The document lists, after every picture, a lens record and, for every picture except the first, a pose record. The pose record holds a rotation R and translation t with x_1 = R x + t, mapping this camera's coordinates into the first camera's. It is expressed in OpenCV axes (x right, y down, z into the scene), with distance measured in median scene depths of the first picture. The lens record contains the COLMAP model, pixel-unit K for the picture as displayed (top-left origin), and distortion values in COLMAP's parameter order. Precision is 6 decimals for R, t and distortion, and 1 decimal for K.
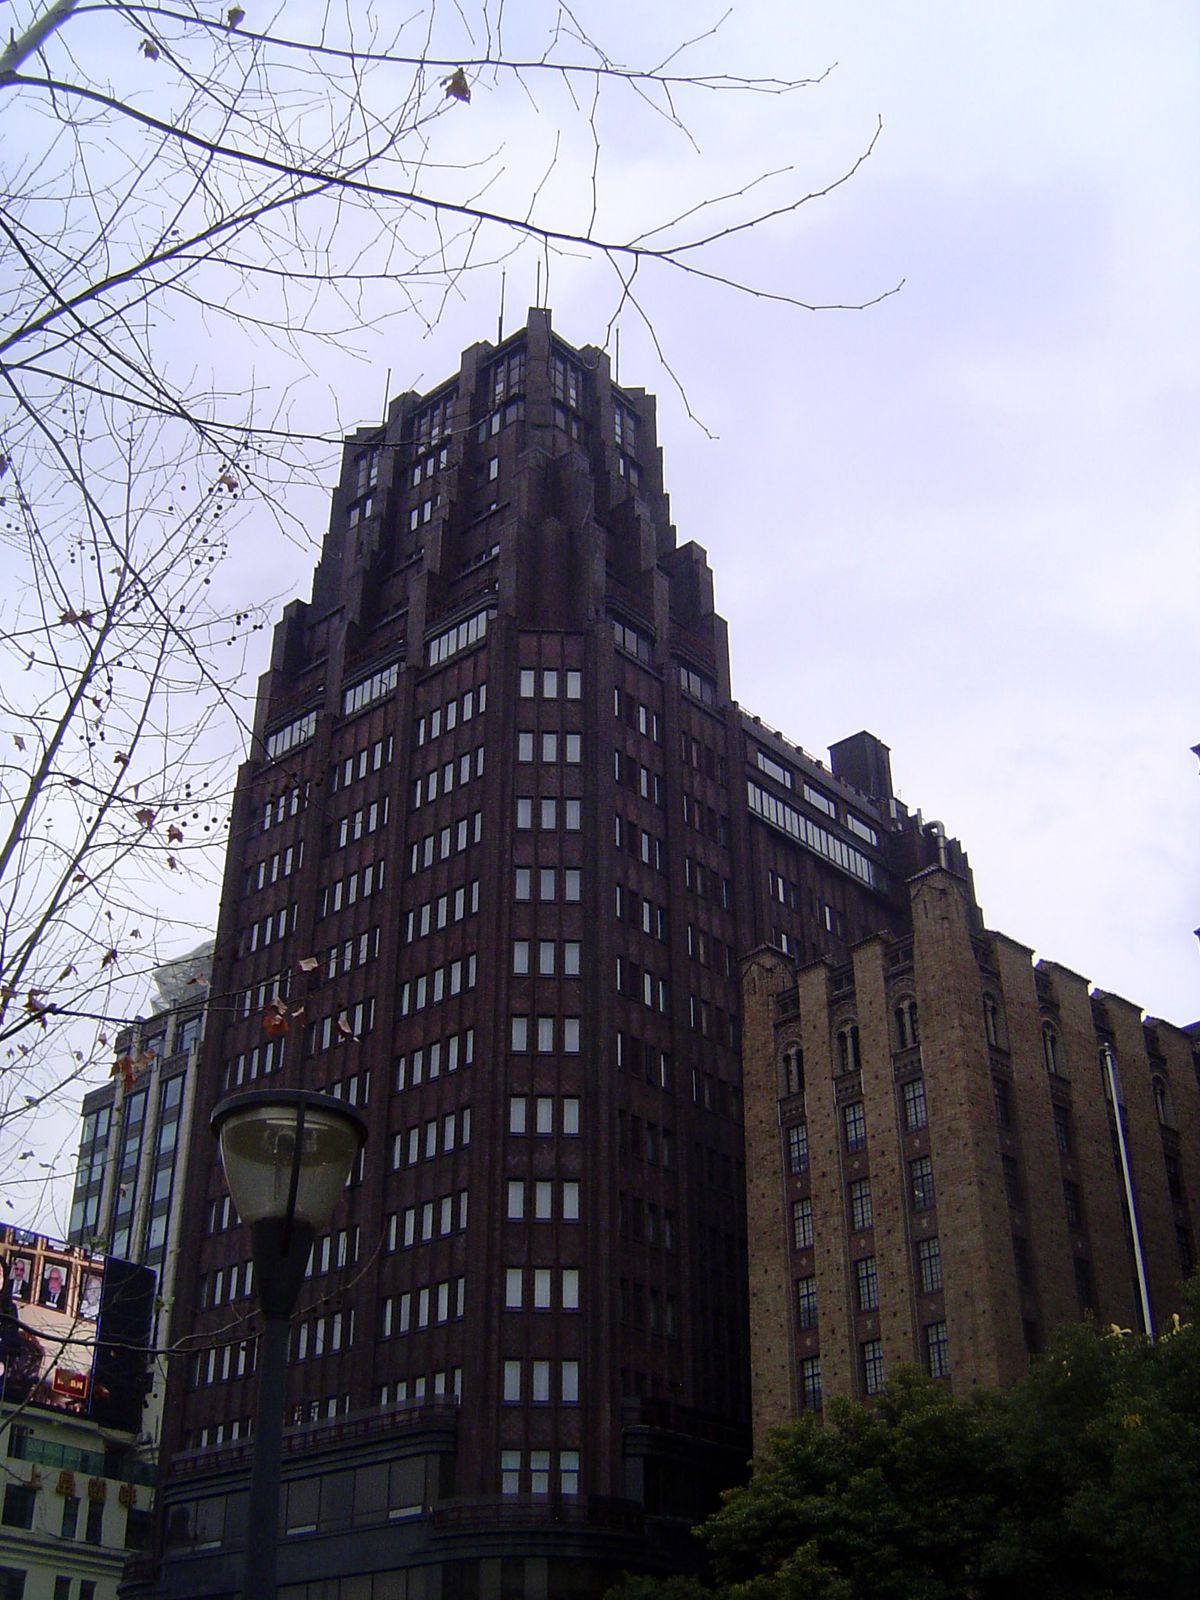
lens RADIAL K [[1864.6, 0, 598.0], [0, 1864.6, 799.8], [0, 0, 1]] dist [-0.146607, 0.000000]
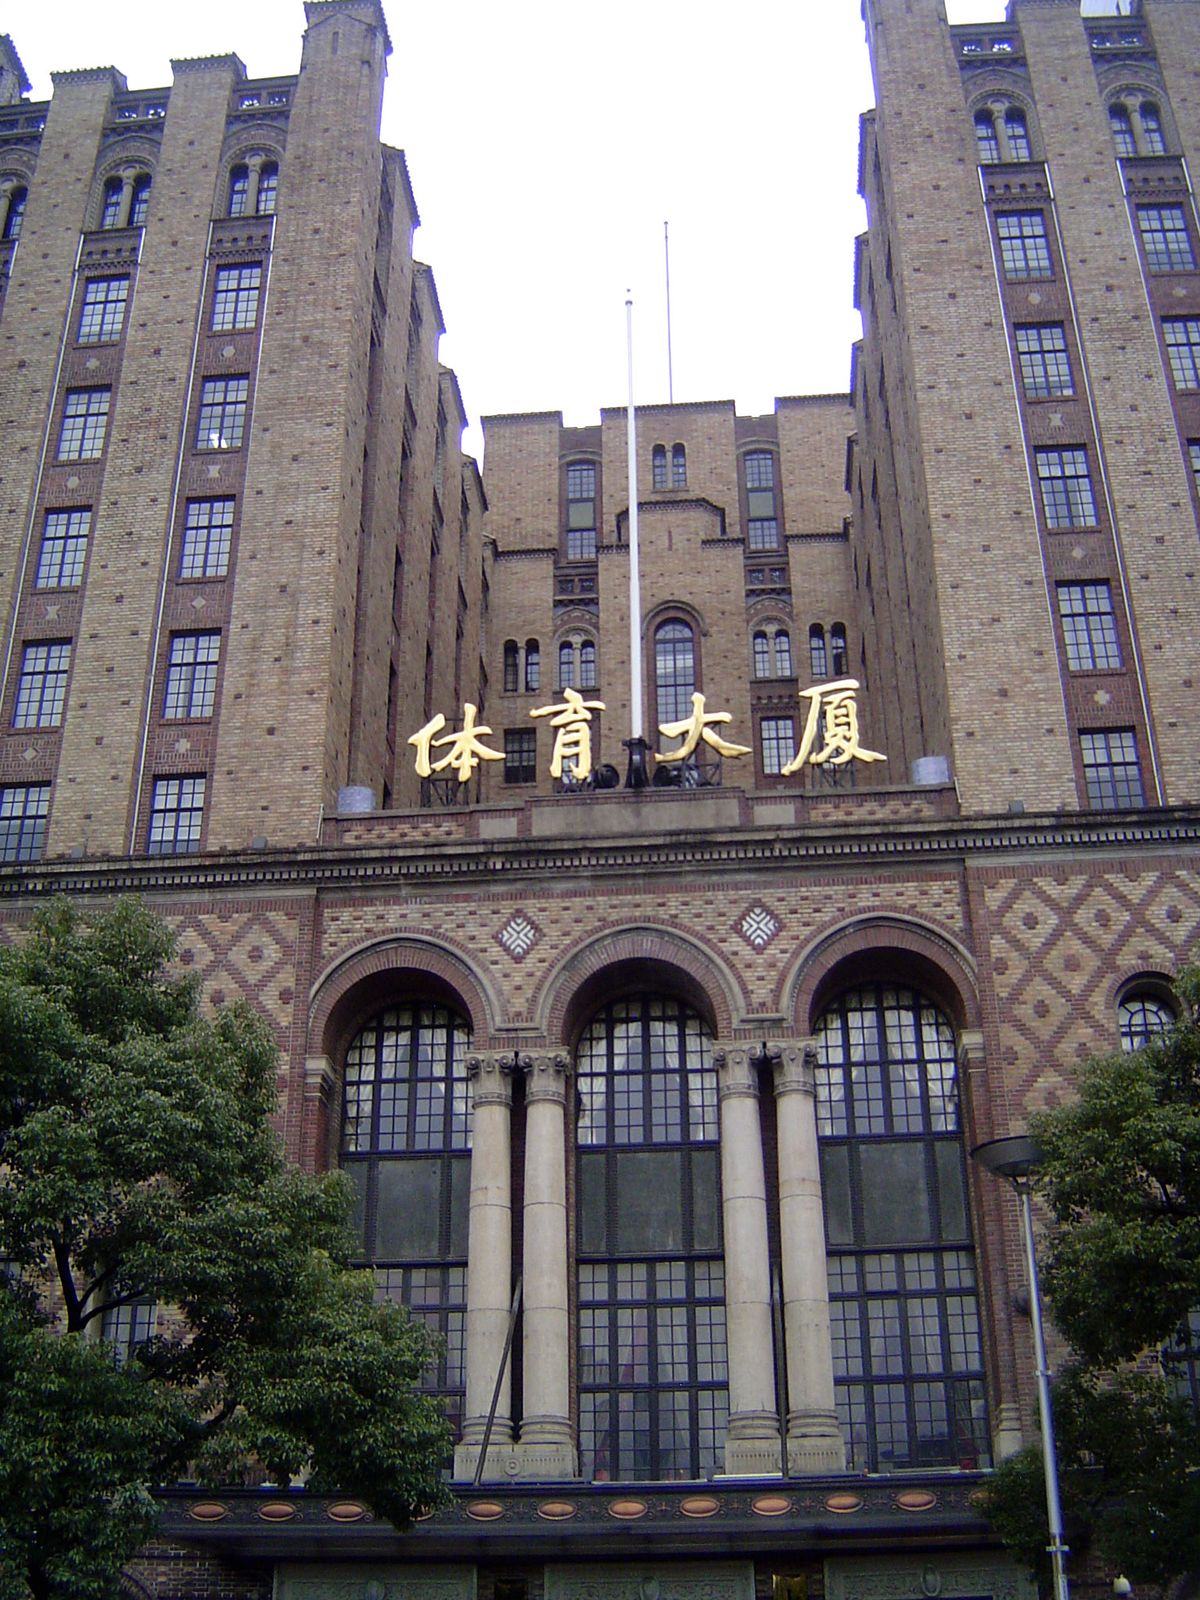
lens RADIAL K [[1864.6, 0, 600.1], [0, 1864.6, 800.4], [0, 0, 1]] dist [-0.146607, 0.000000]
pose [[0.741811, 0.310430, 0.594432, -0.032793], [-0.353259, 0.934339, -0.047095, 0.303035], [-0.570021, -0.175053, 0.802766, 0.471359]]
